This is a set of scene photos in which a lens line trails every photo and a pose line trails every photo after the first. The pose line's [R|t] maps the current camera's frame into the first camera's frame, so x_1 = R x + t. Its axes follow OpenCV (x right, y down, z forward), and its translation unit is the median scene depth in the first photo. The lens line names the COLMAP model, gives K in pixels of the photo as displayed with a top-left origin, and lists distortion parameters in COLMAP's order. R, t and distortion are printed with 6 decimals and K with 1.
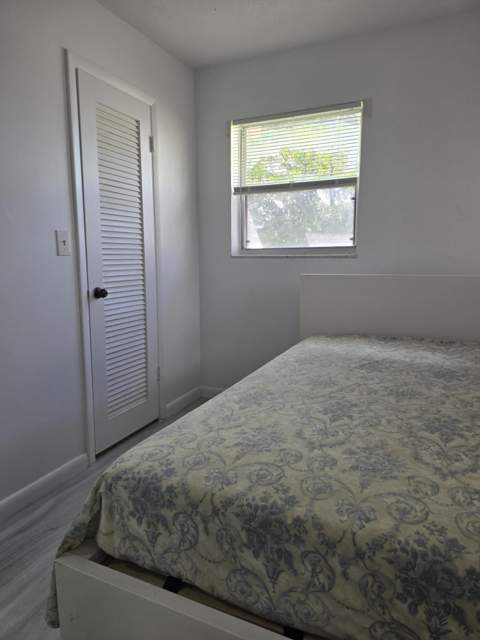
lens RADIAL K [[422.5, 0, 240.0], [0, 422.5, 320.0], [0, 0, 1]] dist [0.033110, -0.050874]
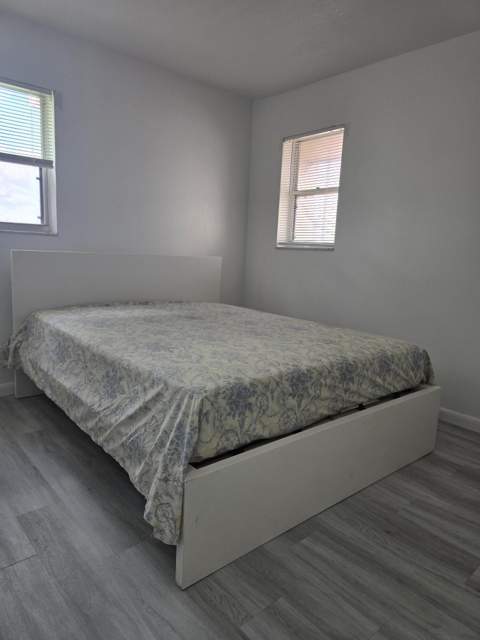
lens RADIAL K [[422.5, 0, 240.0], [0, 422.5, 320.0], [0, 0, 1]] dist [0.033110, -0.050874]
pose [[0.420244, -0.126404, 0.898564, -1.532539], [0.091024, 0.991128, 0.096855, 0.008234], [-0.902834, 0.041088, 0.428021, 0.356332]]
